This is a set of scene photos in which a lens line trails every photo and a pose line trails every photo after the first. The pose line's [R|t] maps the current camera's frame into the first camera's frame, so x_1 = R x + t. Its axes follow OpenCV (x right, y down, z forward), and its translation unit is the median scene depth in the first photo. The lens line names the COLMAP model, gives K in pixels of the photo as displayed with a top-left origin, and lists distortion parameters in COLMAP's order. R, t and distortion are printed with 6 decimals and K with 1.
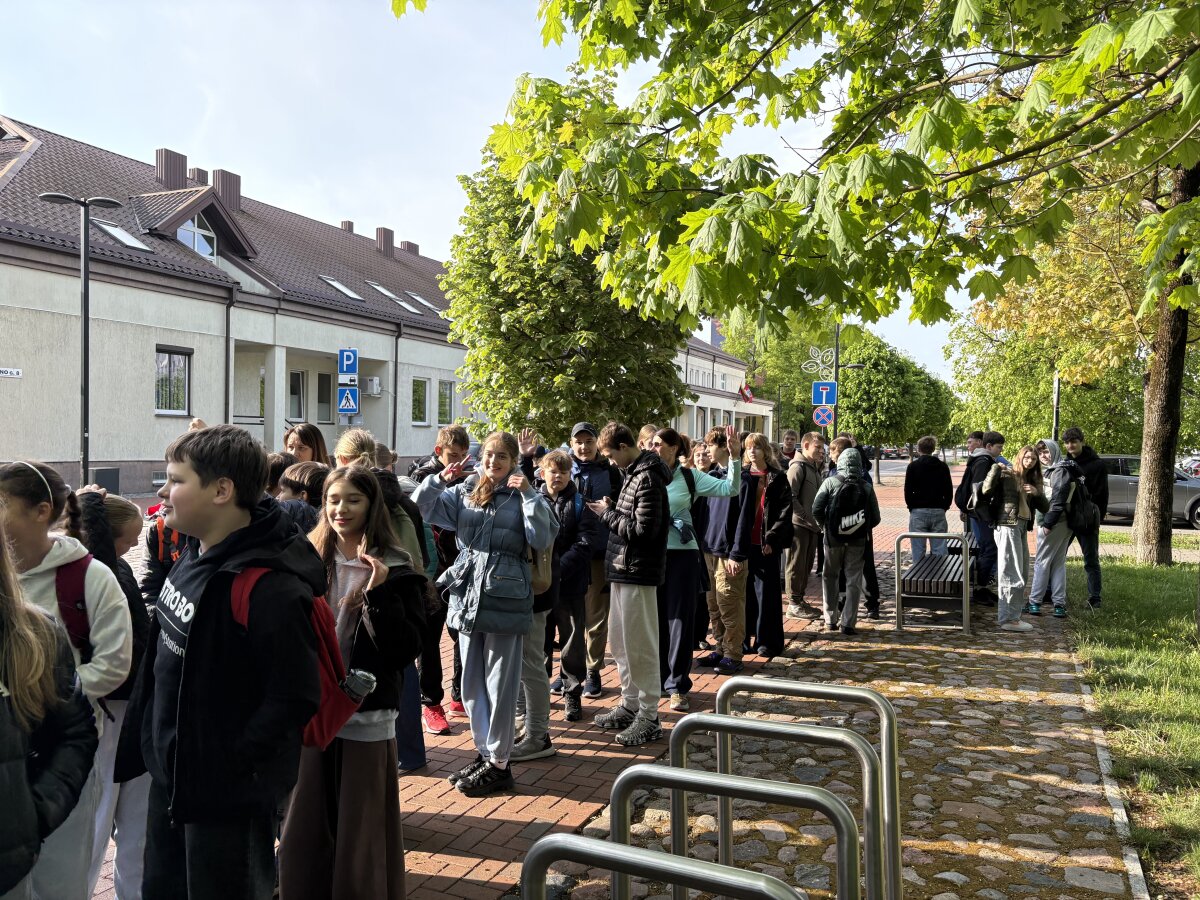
lens RADIAL K [[918.5, 0, 604.2], [0, 918.5, 446.6], [0, 0, 1]] dist [0.011687, -0.014409]
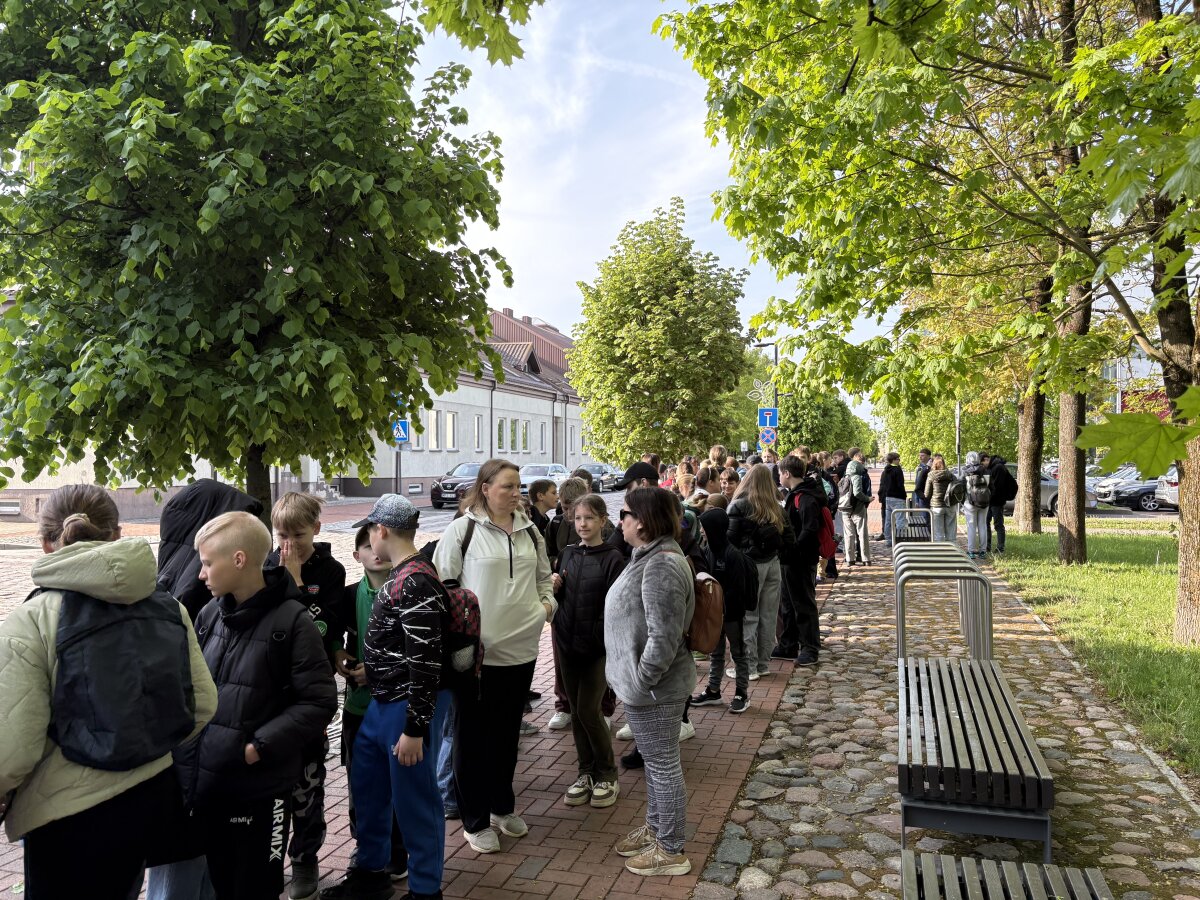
lens RADIAL K [[918.9, 0, 600.0], [0, 918.9, 450.0], [0, 0, 1]] dist [-0.001844, 0.009374]
pose [[0.993486, -0.018782, 0.112400, -0.418415], [0.020670, 0.999664, -0.015659, -0.001516], [-0.112068, 0.017880, 0.993540, -0.651083]]
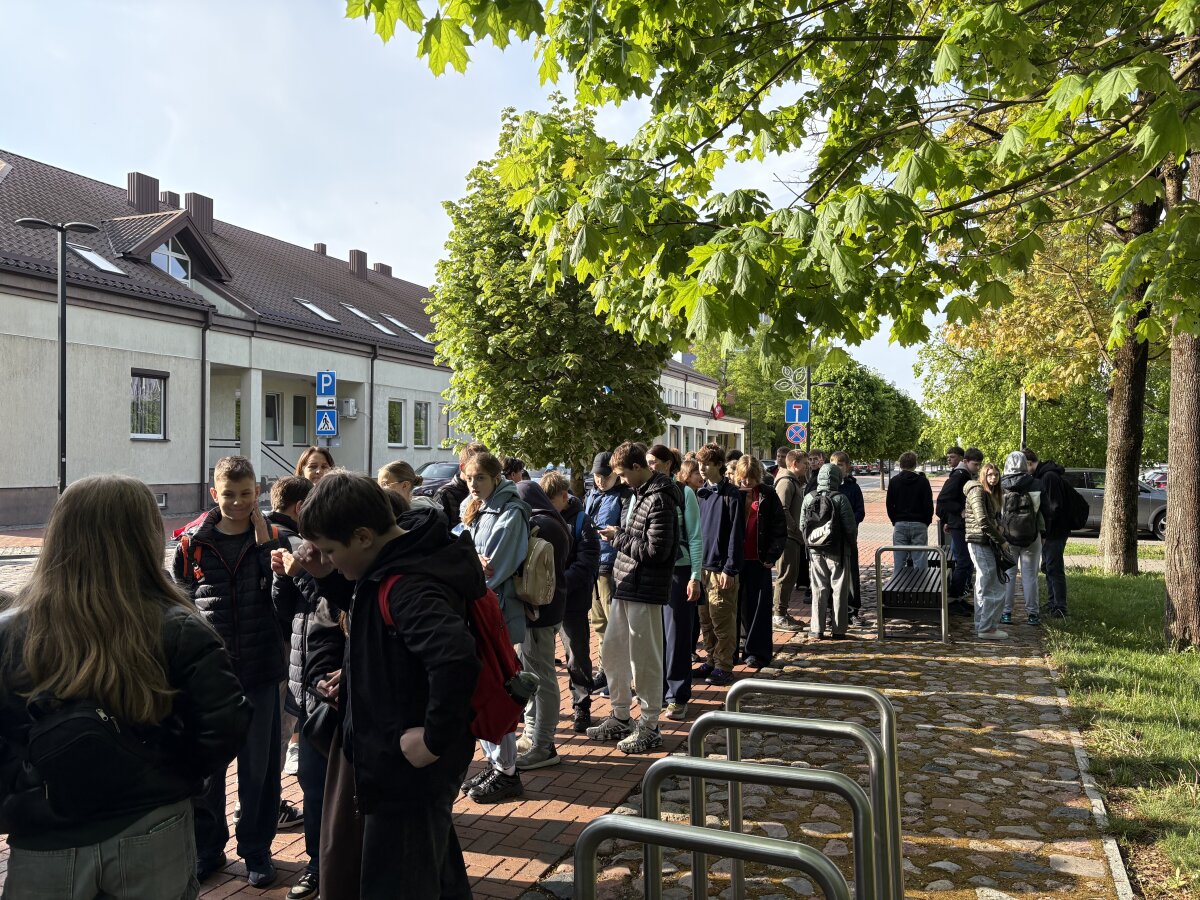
lens RADIAL K [[918.9, 0, 600.0], [0, 918.9, 450.0], [0, 0, 1]] dist [-0.001844, 0.009374]
pose [[0.999590, -0.010182, 0.026747, -0.020162], [0.010641, 0.999797, -0.017104, 0.000002], [-0.026567, 0.017382, 0.999496, -0.027304]]
